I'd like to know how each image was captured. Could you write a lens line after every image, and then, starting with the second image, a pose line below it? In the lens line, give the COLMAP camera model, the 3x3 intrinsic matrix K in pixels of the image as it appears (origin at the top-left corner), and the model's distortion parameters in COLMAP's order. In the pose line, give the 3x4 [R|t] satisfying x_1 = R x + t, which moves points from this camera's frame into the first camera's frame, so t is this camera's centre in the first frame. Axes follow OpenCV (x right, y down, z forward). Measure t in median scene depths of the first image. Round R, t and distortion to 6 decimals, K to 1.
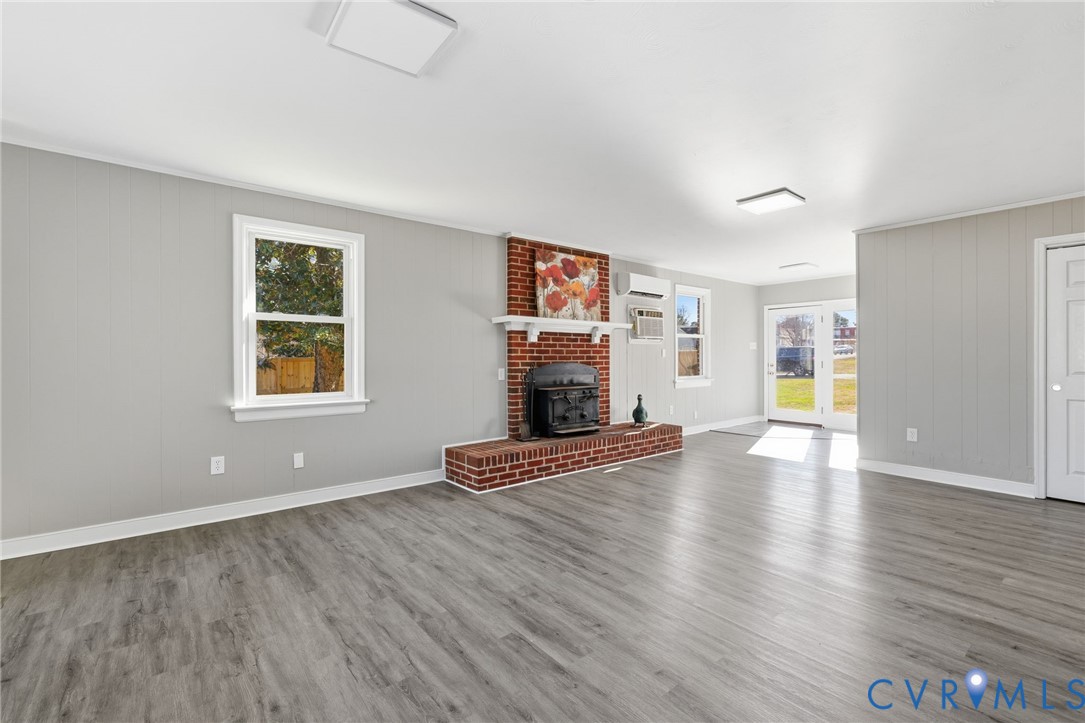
lens RADIAL K [[472.4, 0, 540.3], [0, 472.4, 347.2], [0, 0, 1]] dist [-0.001634, 0.000046]
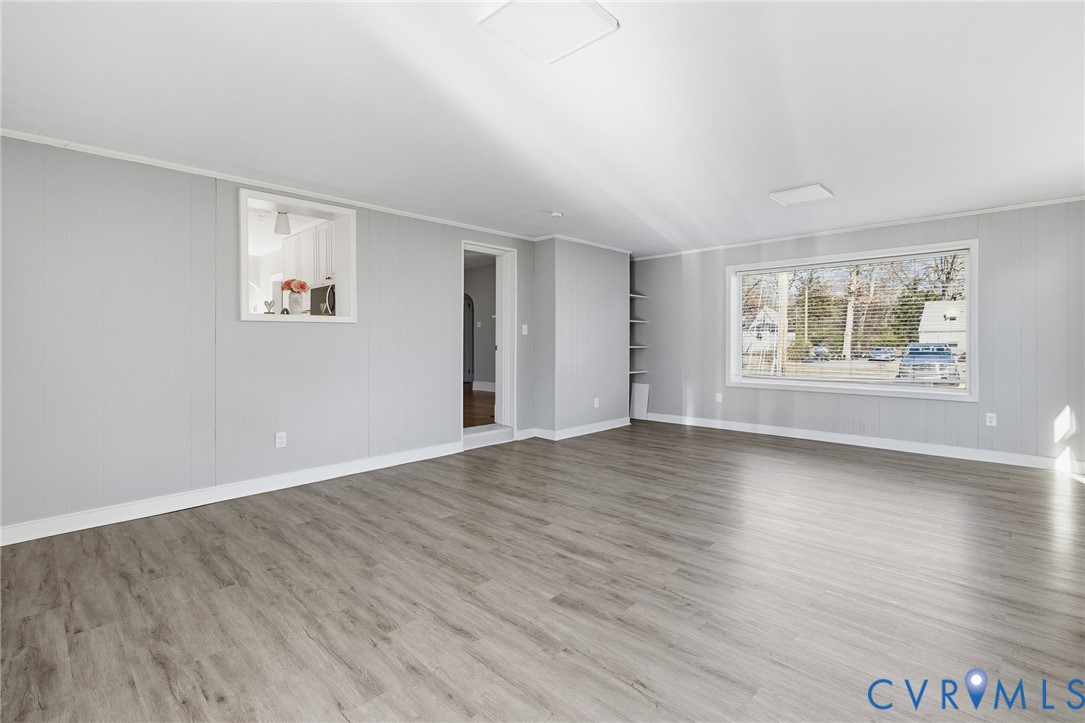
lens RADIAL K [[497.1, 0, 538.8], [0, 497.1, 336.4], [0, 0, 1]] dist [-0.001450, 0.000158]
pose [[-0.992070, 0.001908, -0.125669, 0.438136], [0.005259, 0.999639, -0.026338, 0.016709], [0.125573, -0.026790, -0.991723, 1.165298]]
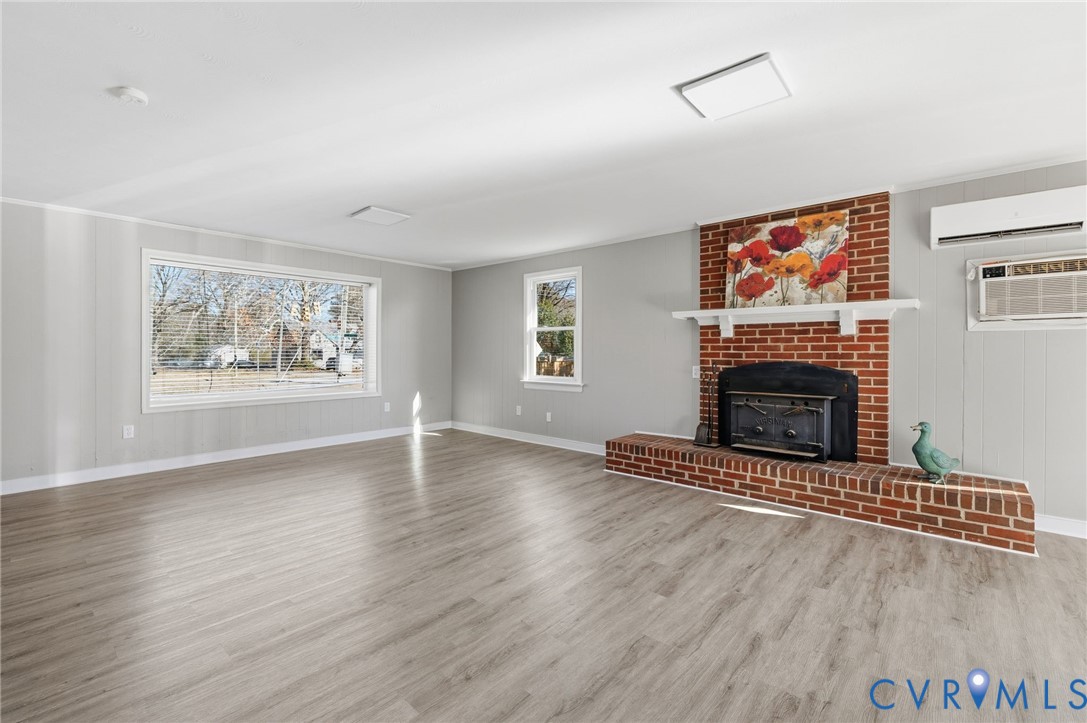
lens RADIAL K [[473.3, 0, 541.3], [0, 473.3, 347.1], [0, 0, 1]] dist [-0.001634, 0.000046]
pose [[0.168567, -0.008346, -0.985655, 0.797749], [0.016057, 0.999855, -0.005720, 0.006863], [0.985559, -0.014862, 0.168677, 0.520375]]
